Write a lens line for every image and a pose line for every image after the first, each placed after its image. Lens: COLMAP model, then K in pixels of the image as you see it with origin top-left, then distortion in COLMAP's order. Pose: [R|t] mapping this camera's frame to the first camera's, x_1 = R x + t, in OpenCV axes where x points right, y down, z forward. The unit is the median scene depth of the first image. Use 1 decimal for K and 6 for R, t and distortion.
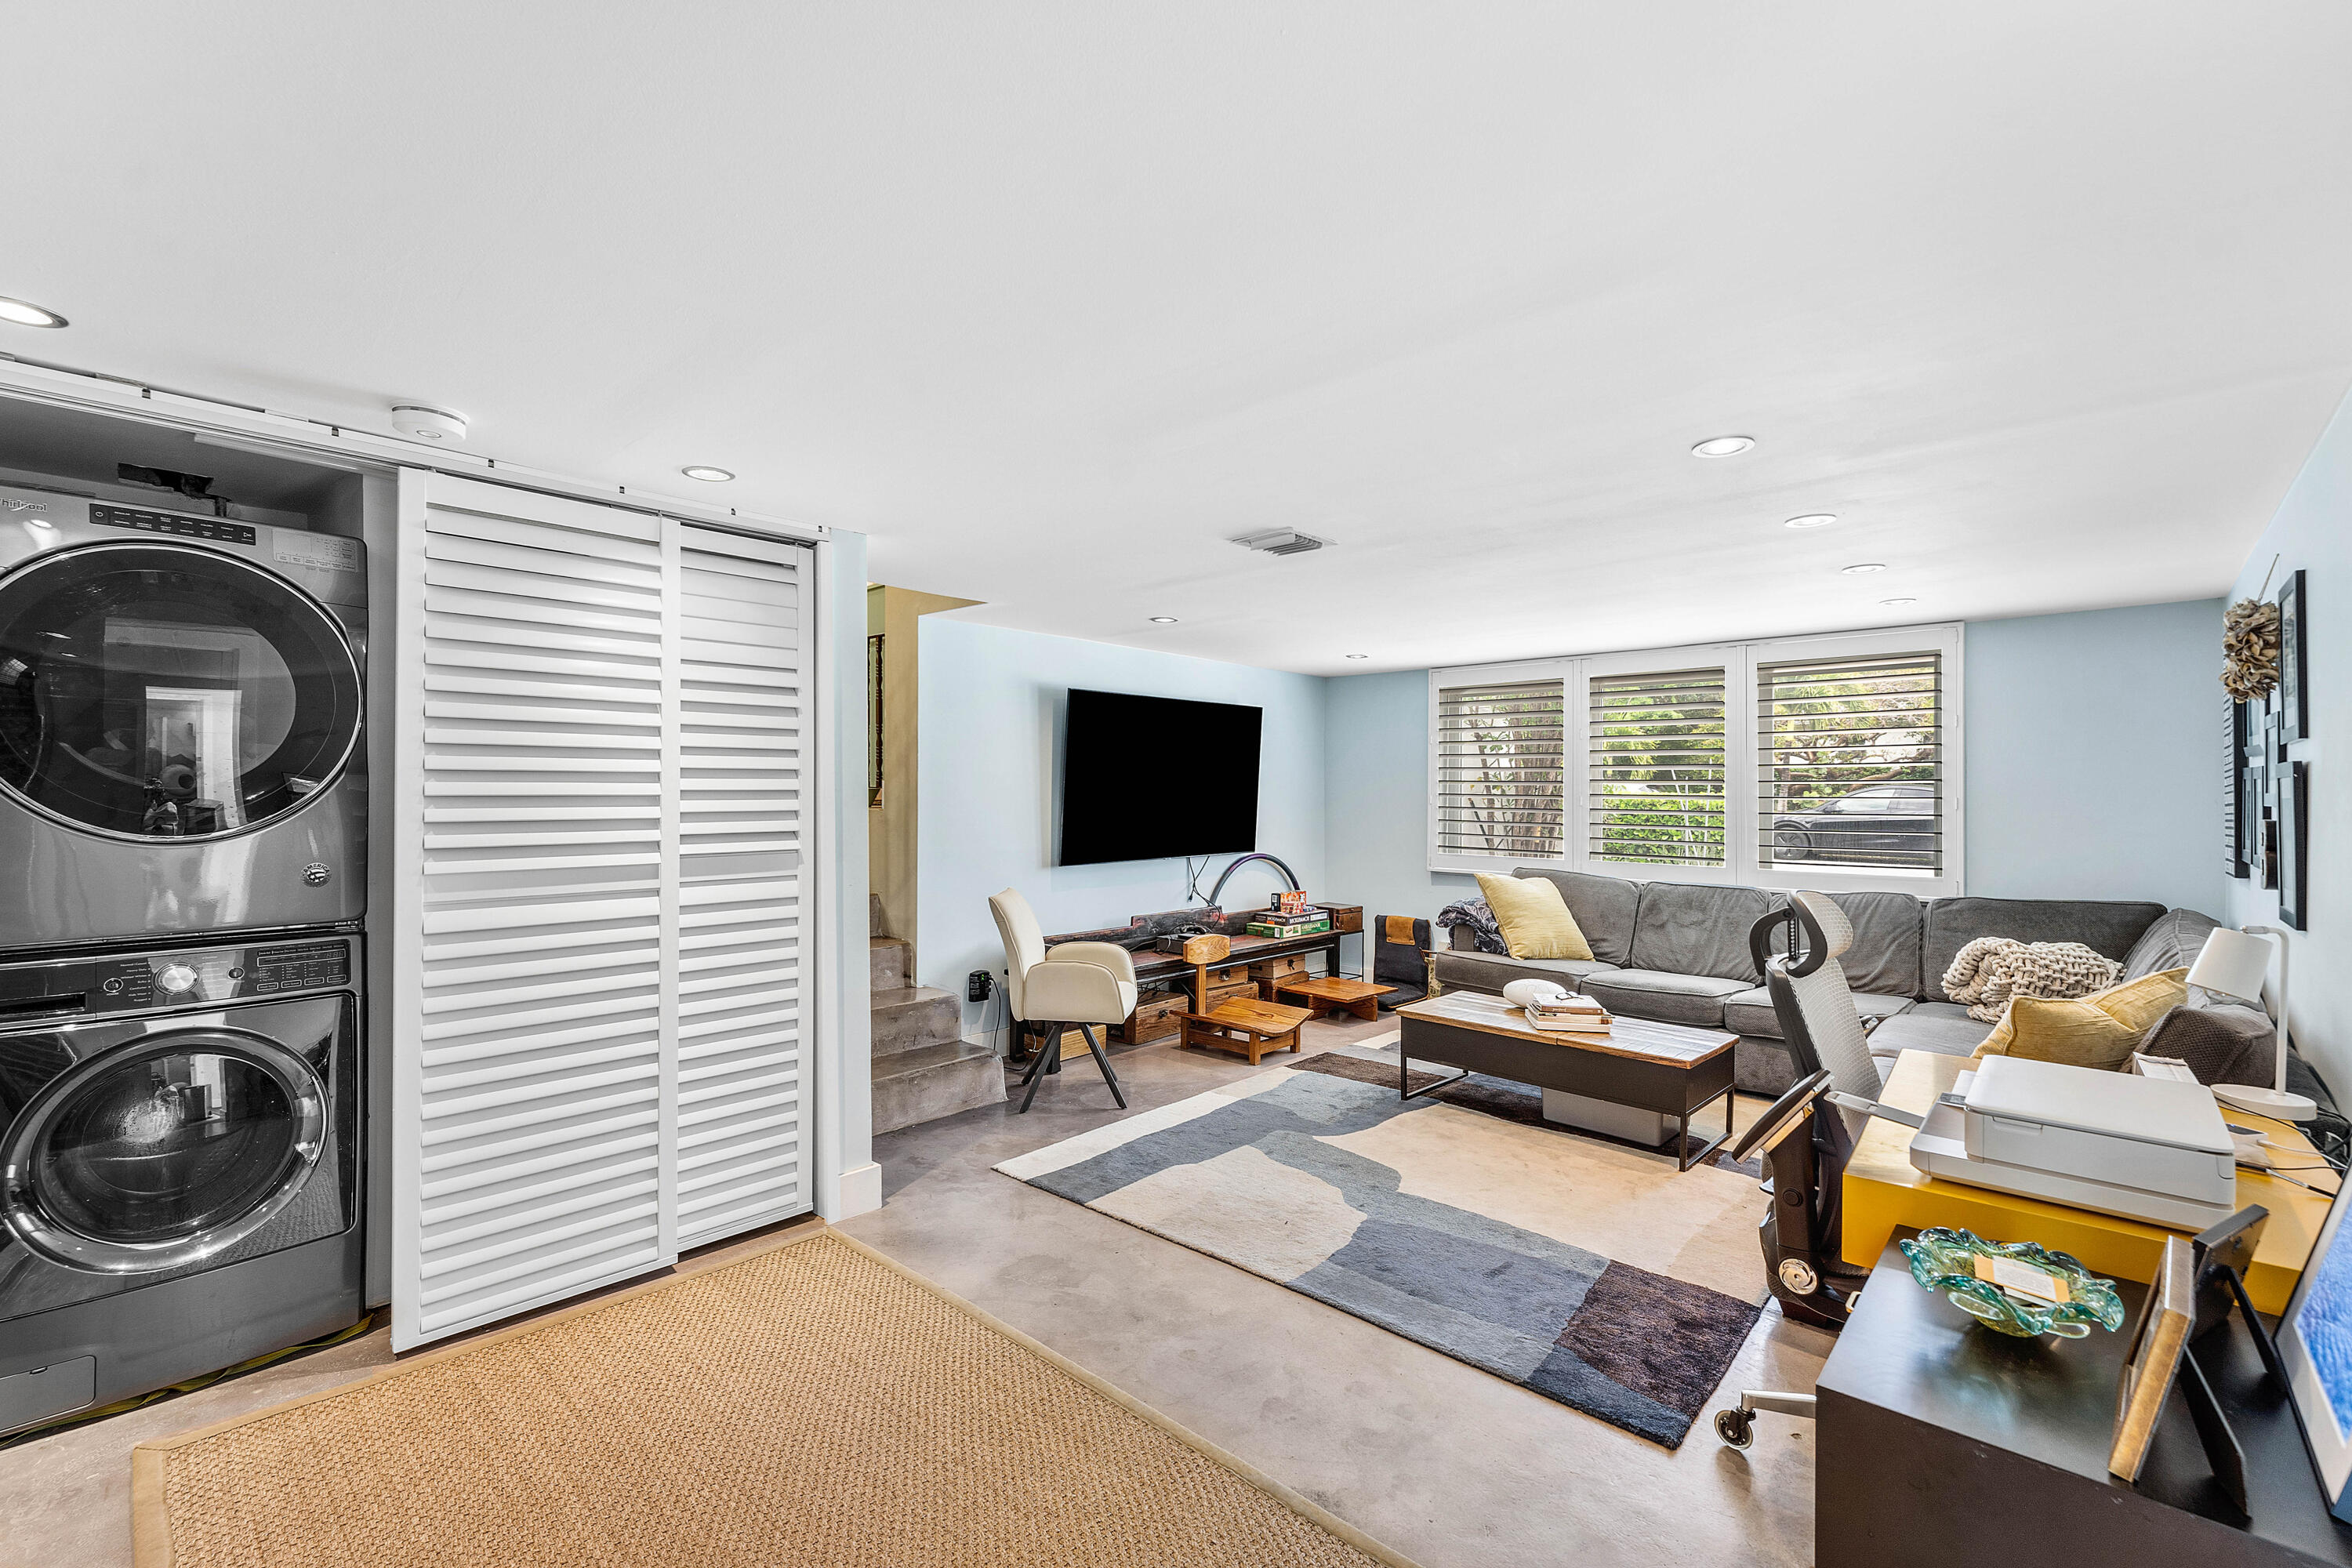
lens RADIAL K [[1027.4, 0, 1176.4], [0, 1027.4, 789.6], [0, 0, 1]] dist [-0.002037, -0.000416]
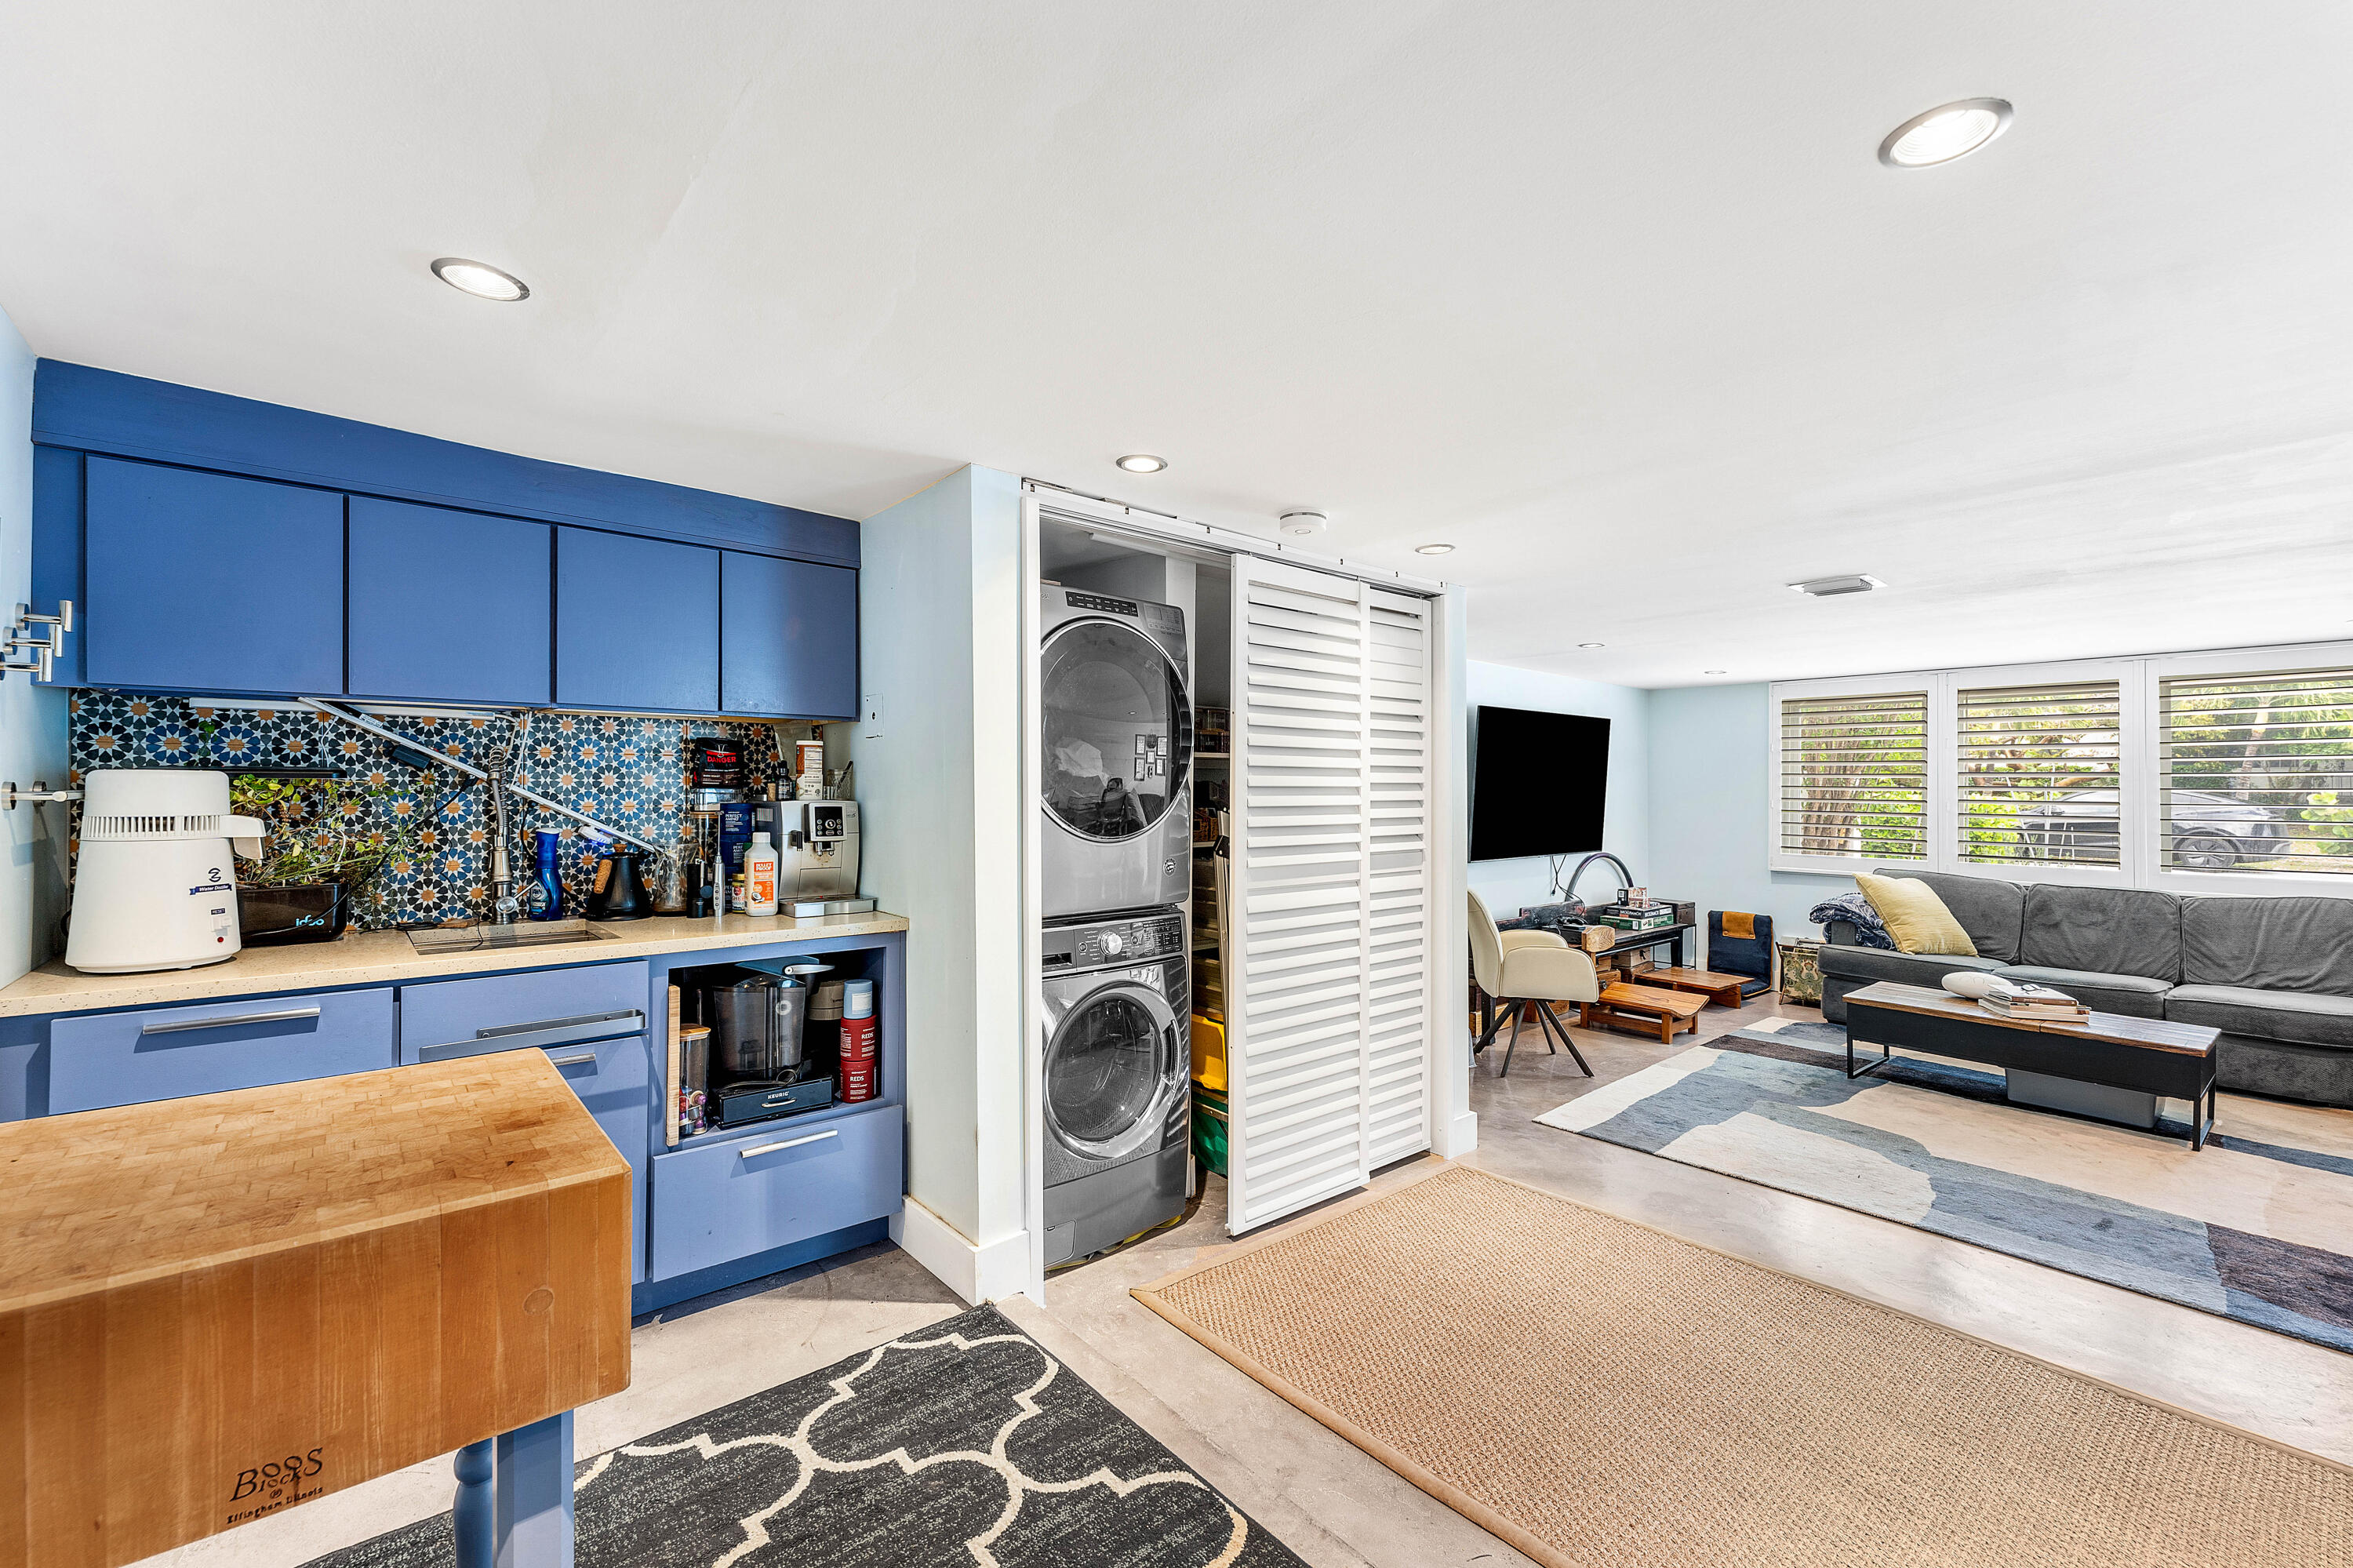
lens RADIAL K [[976.2, 0, 1177.2], [0, 976.2, 784.3], [0, 0, 1]] dist [0.000477, 0.000104]
pose [[0.993016, 0.001401, -0.117968, -0.353288], [-0.001710, 0.999995, -0.002515, -0.009871], [0.117964, 0.002699, 0.993014, -0.121701]]
